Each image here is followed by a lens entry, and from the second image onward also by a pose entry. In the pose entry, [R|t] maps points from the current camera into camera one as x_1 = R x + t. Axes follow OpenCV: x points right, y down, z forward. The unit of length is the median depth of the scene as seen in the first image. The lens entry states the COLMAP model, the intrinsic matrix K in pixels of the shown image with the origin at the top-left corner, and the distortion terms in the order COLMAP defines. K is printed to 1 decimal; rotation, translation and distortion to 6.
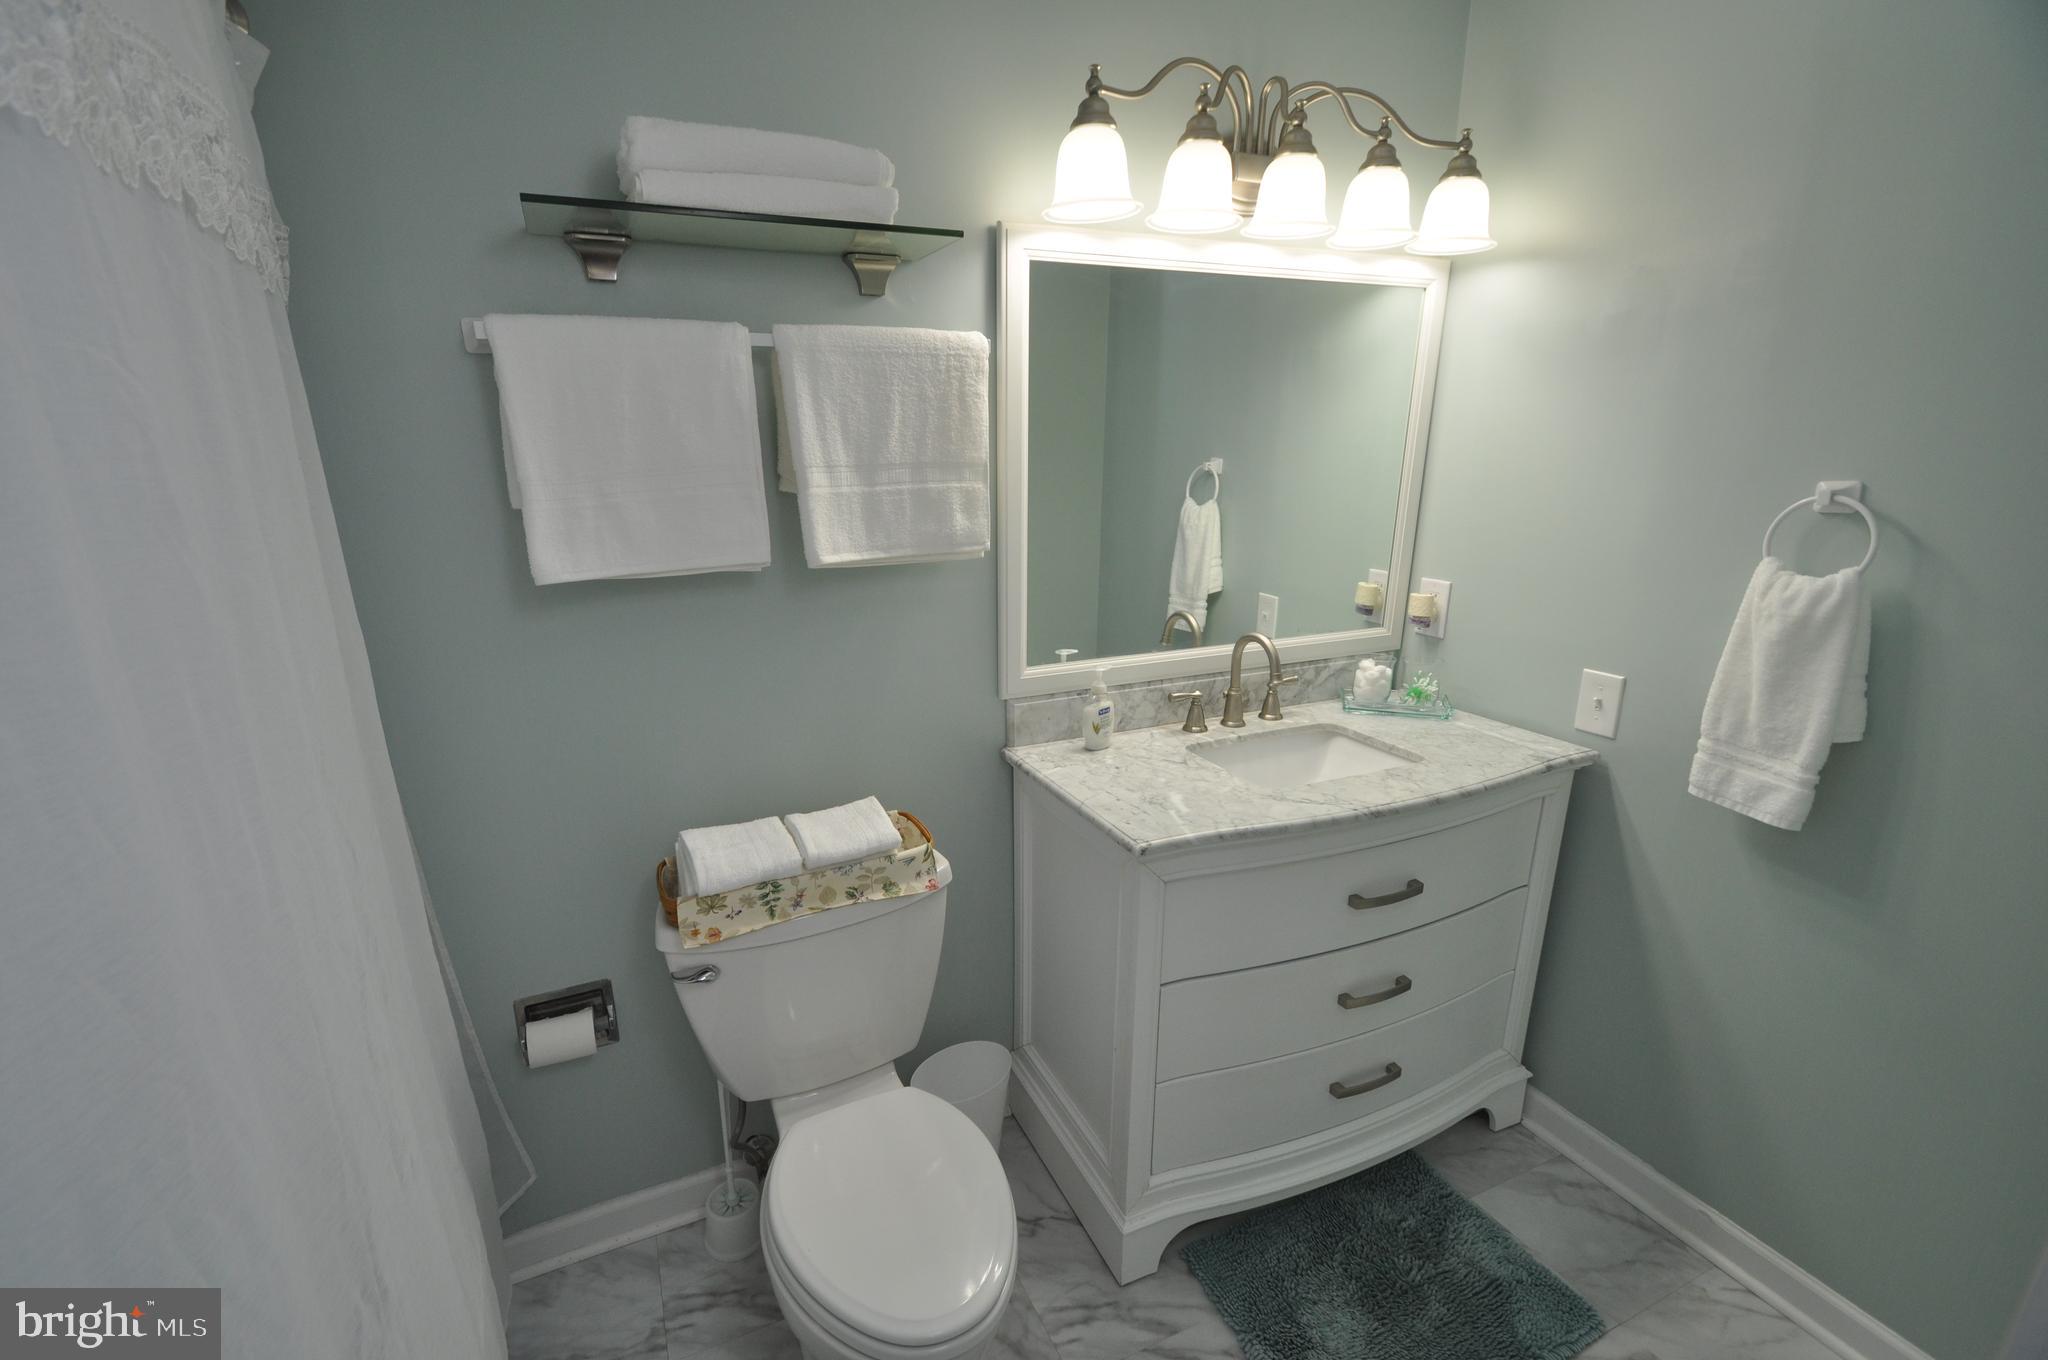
lens RADIAL K [[888.4, 0, 1024.8], [0, 888.4, 678.6], [0, 0, 1]] dist [0.007908, -0.009221]
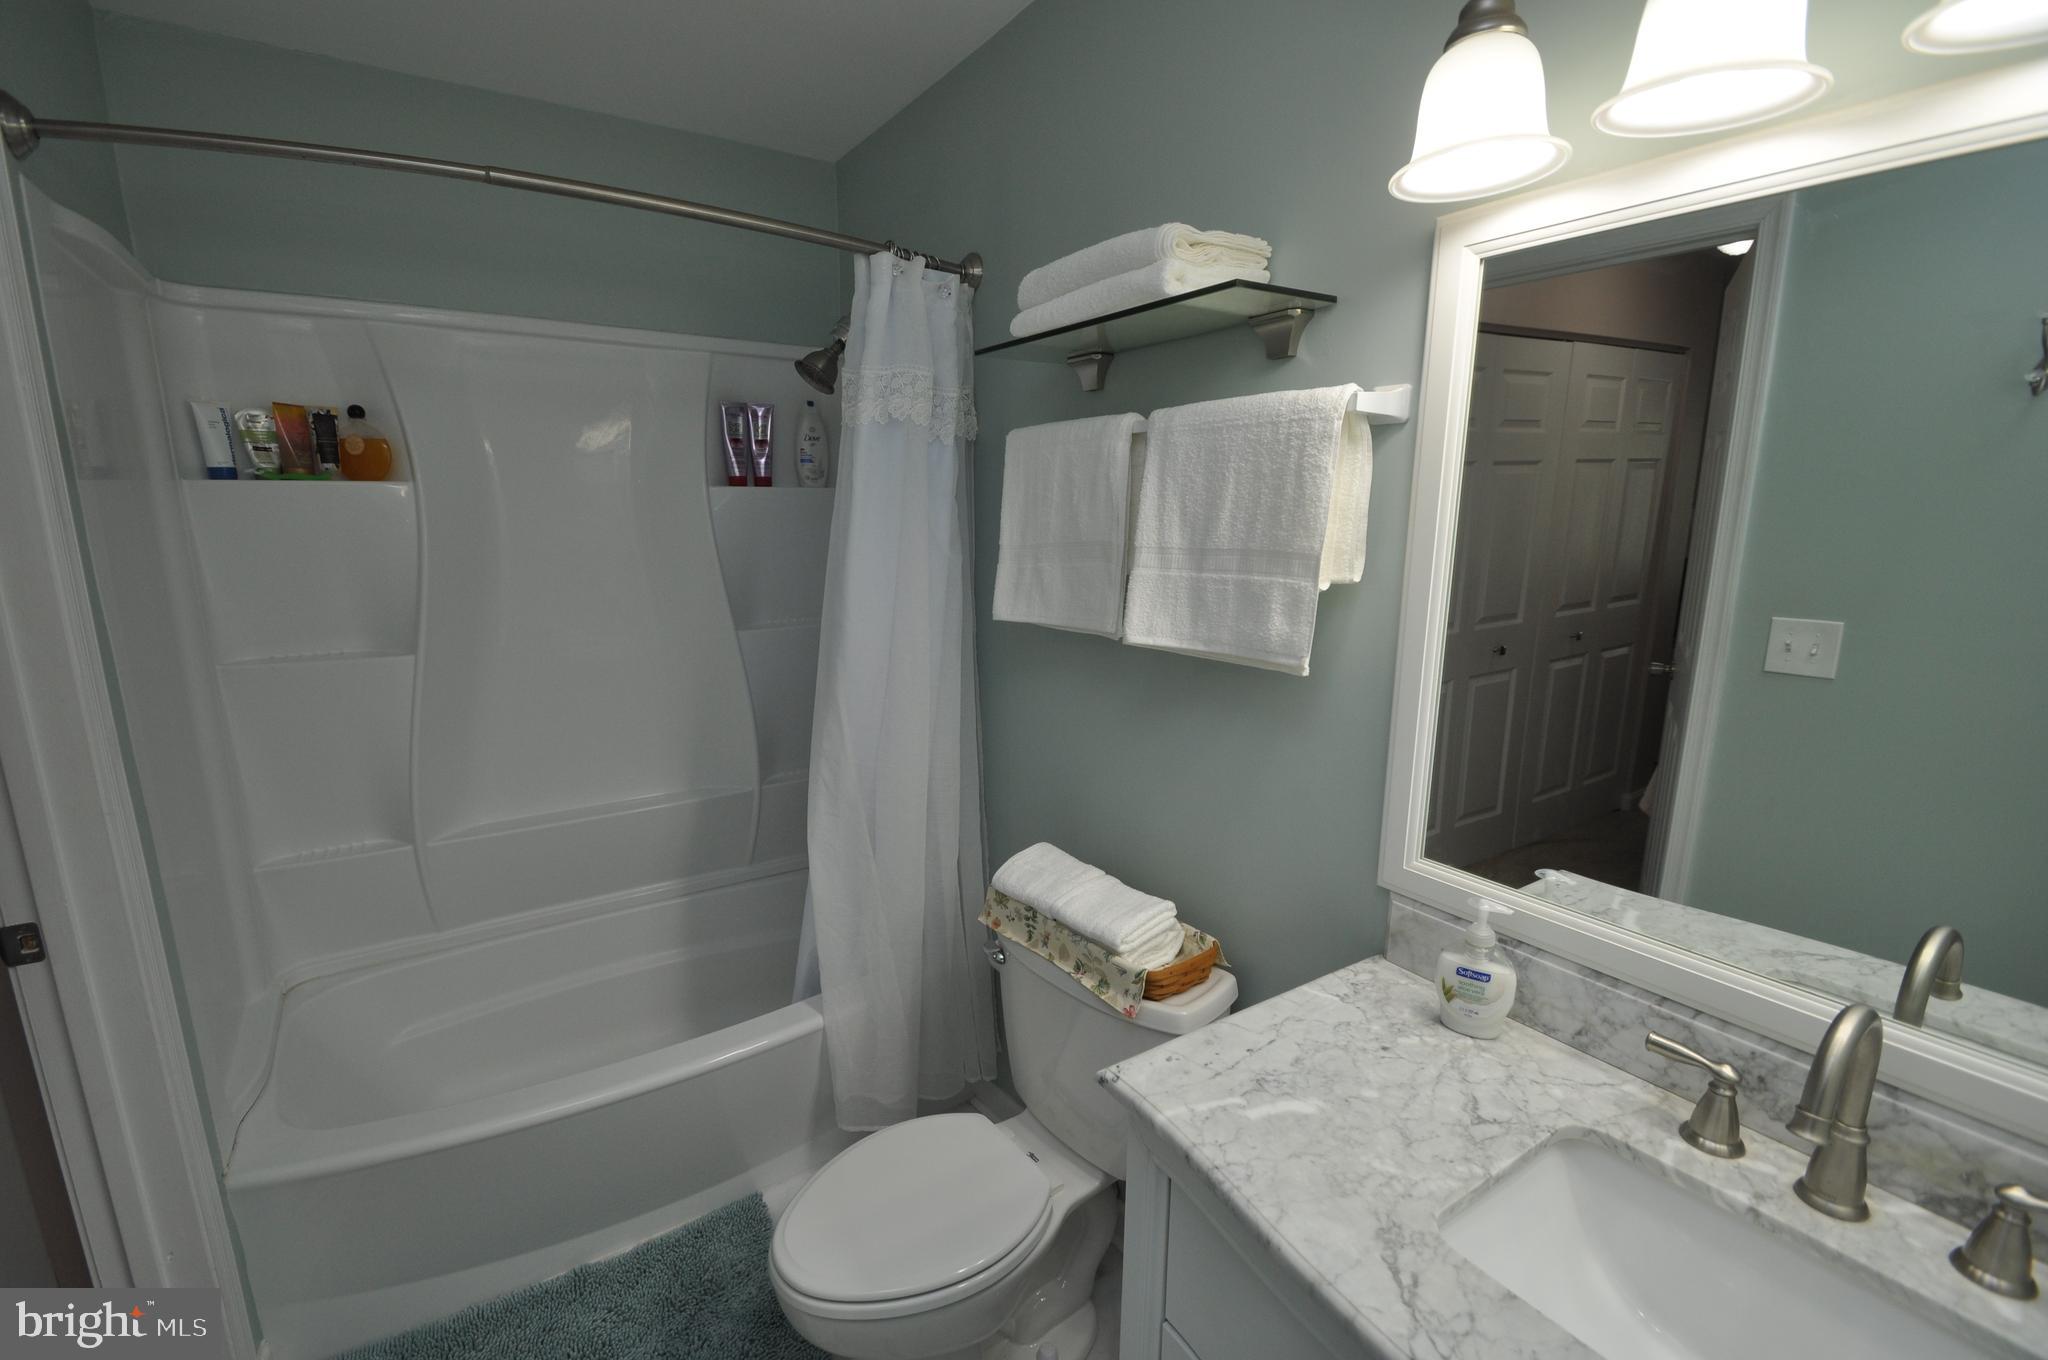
lens RADIAL K [[888.4, 0, 1022.7], [0, 888.4, 692.3], [0, 0, 1]] dist [0.007908, -0.009221]
pose [[0.180013, 0.205996, -0.961853, 0.689347], [-0.266659, 0.951431, 0.153858, -0.187973], [0.946831, 0.228791, 0.226201, 0.639488]]
